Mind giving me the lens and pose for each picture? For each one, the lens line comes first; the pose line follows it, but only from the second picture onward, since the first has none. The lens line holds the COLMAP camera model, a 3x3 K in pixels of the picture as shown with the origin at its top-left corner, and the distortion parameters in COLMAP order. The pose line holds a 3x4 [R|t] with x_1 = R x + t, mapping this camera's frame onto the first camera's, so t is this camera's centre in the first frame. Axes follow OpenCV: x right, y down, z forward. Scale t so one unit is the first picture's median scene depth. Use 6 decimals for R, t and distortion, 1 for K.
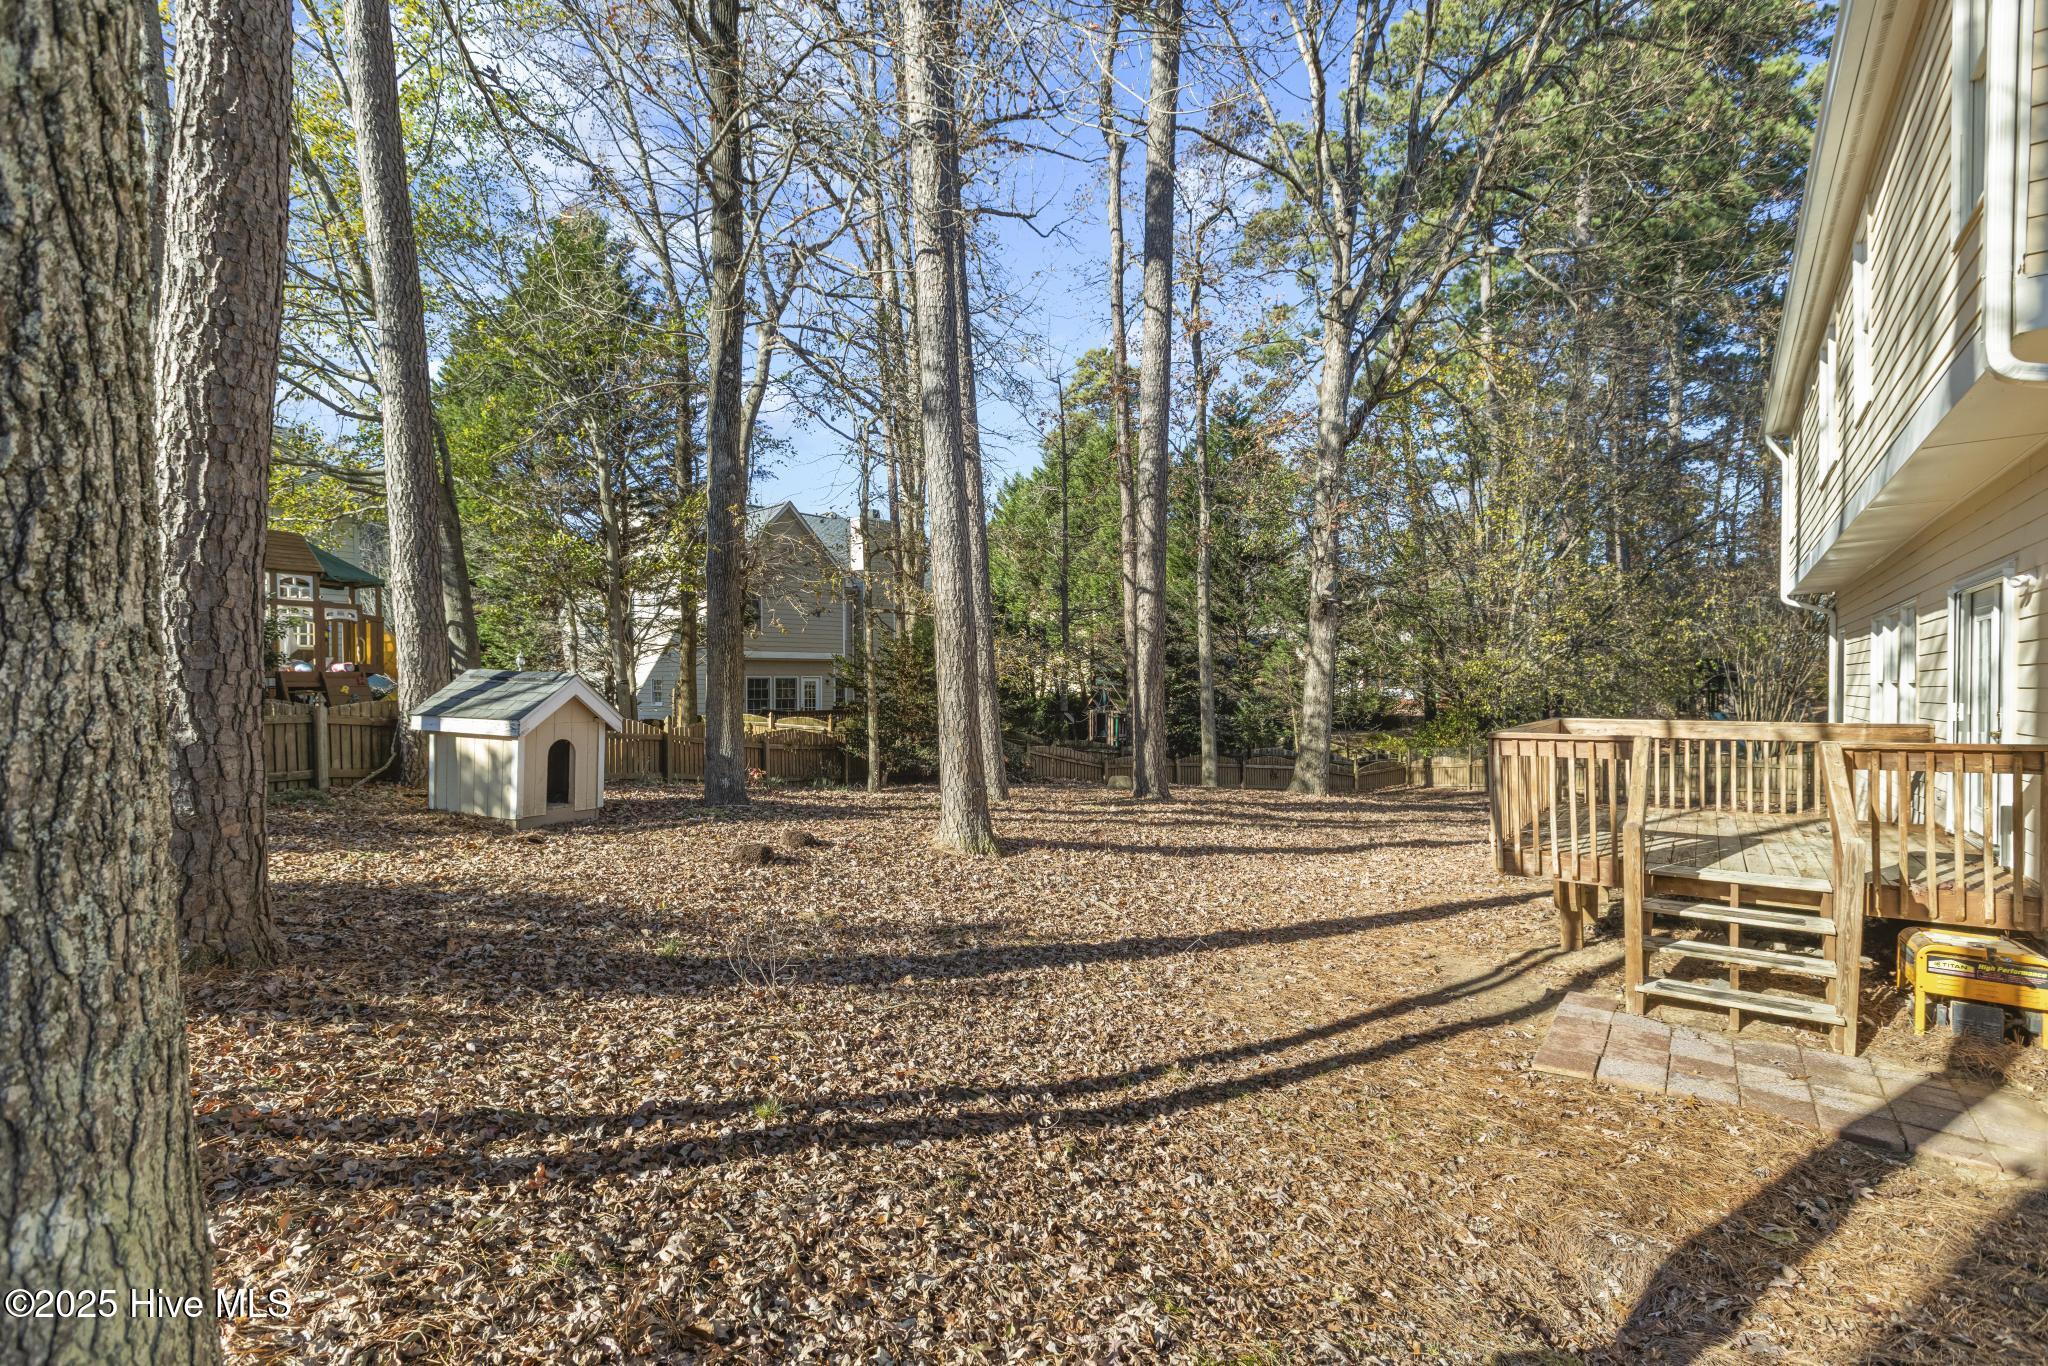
lens RADIAL K [[912.3, 0, 1029.3], [0, 912.3, 696.8], [0, 0, 1]] dist [0.003821, 0.000592]
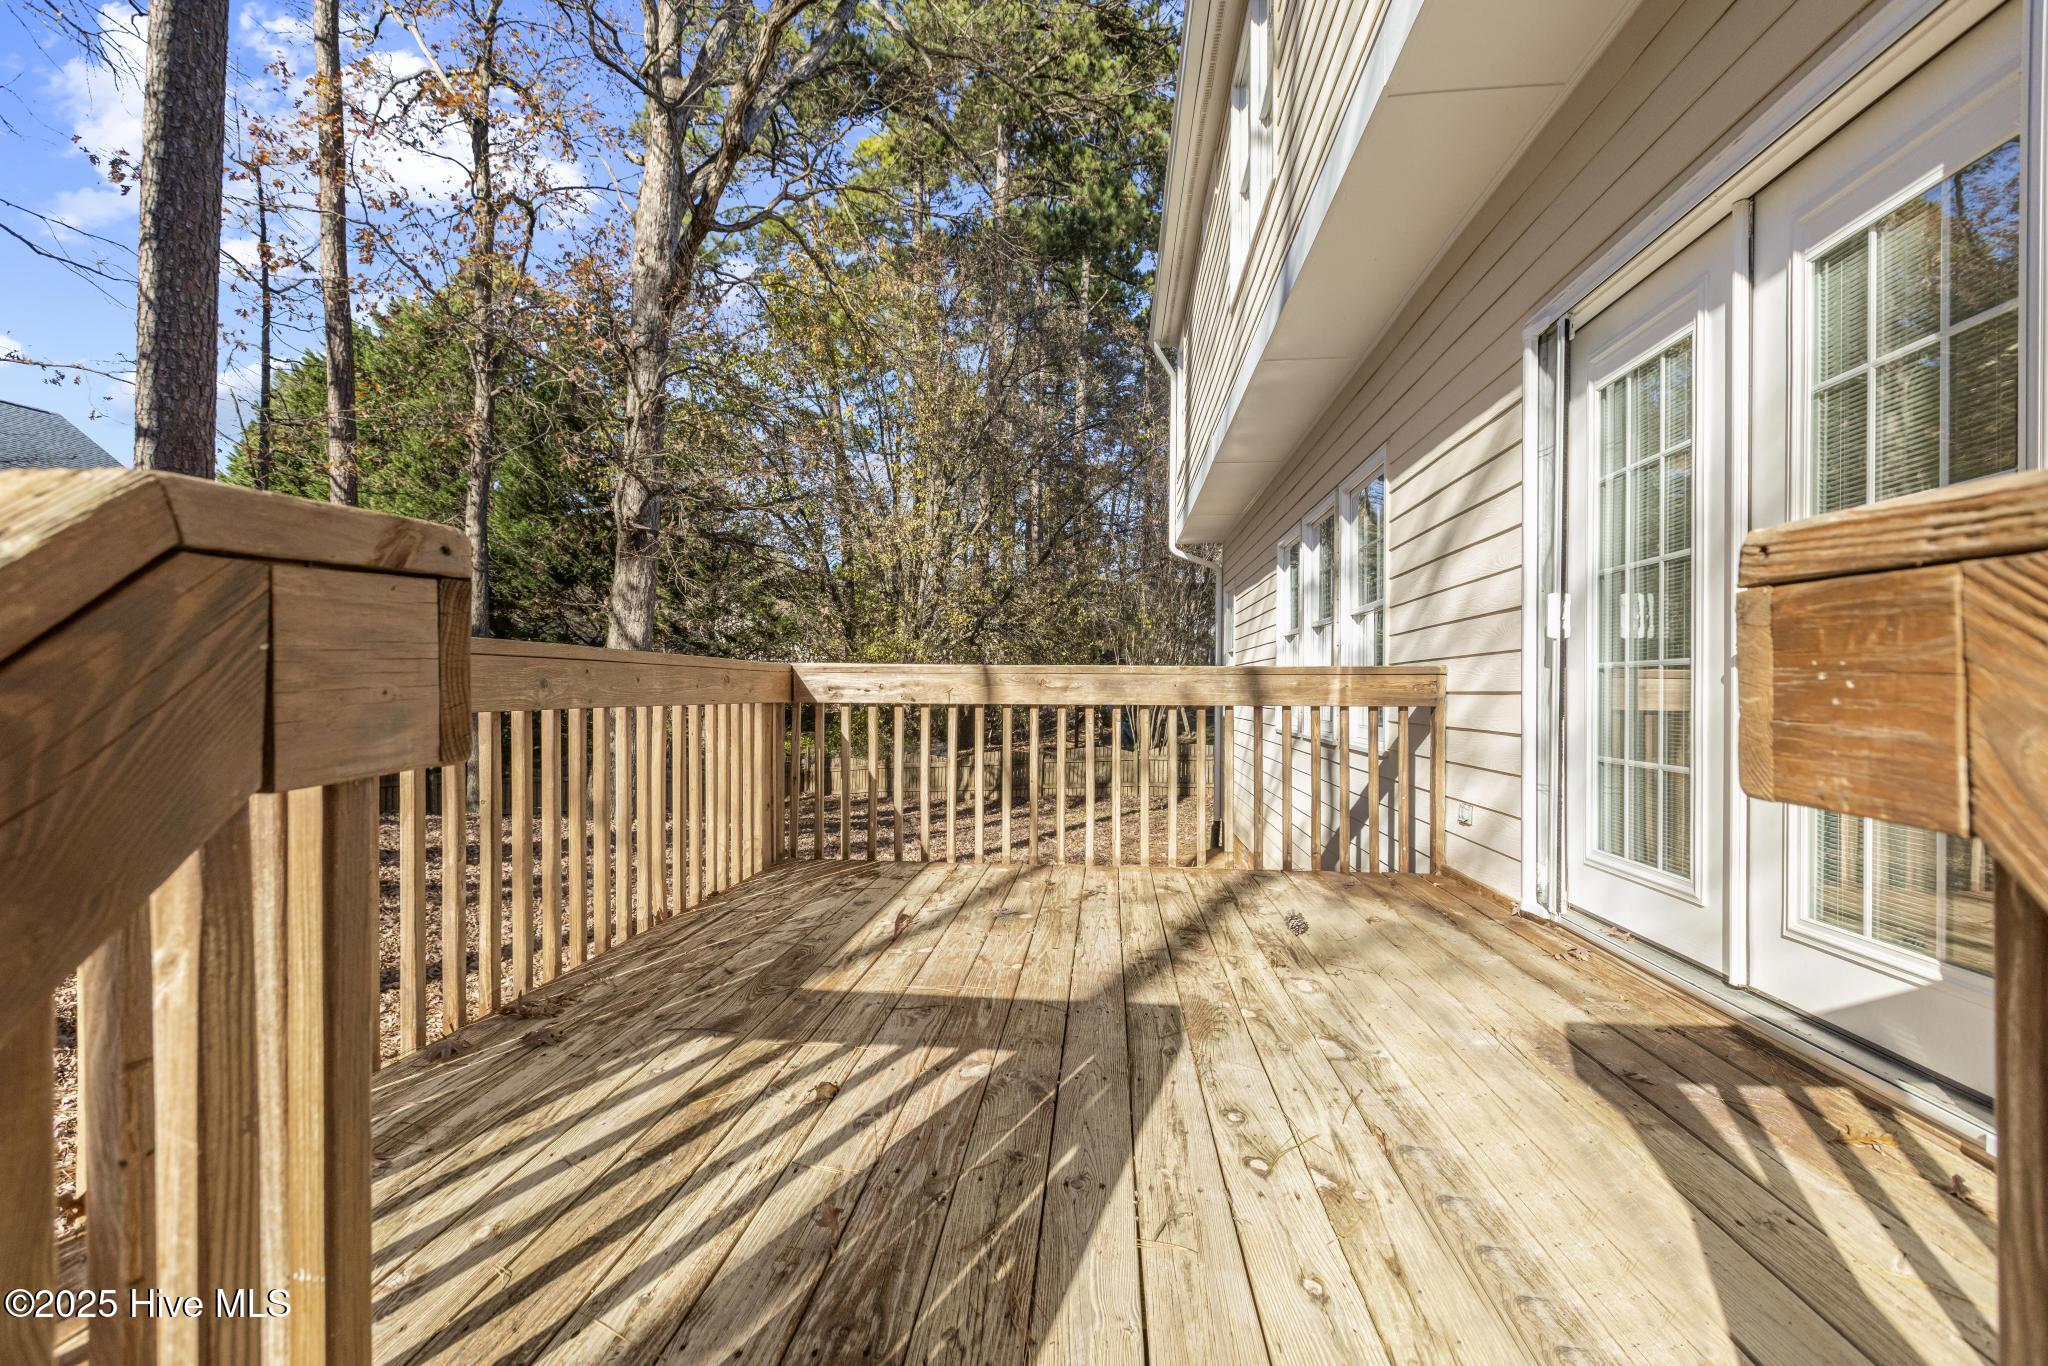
lens RADIAL K [[912.3, 0, 1029.3], [0, 912.3, 696.8], [0, 0, 1]] dist [0.003821, 0.000592]
pose [[0.850941, 0.005209, 0.525236, 0.321801], [-0.003501, 0.999985, -0.004245, 0.026838], [-0.525250, 0.001774, 0.850946, 0.414050]]
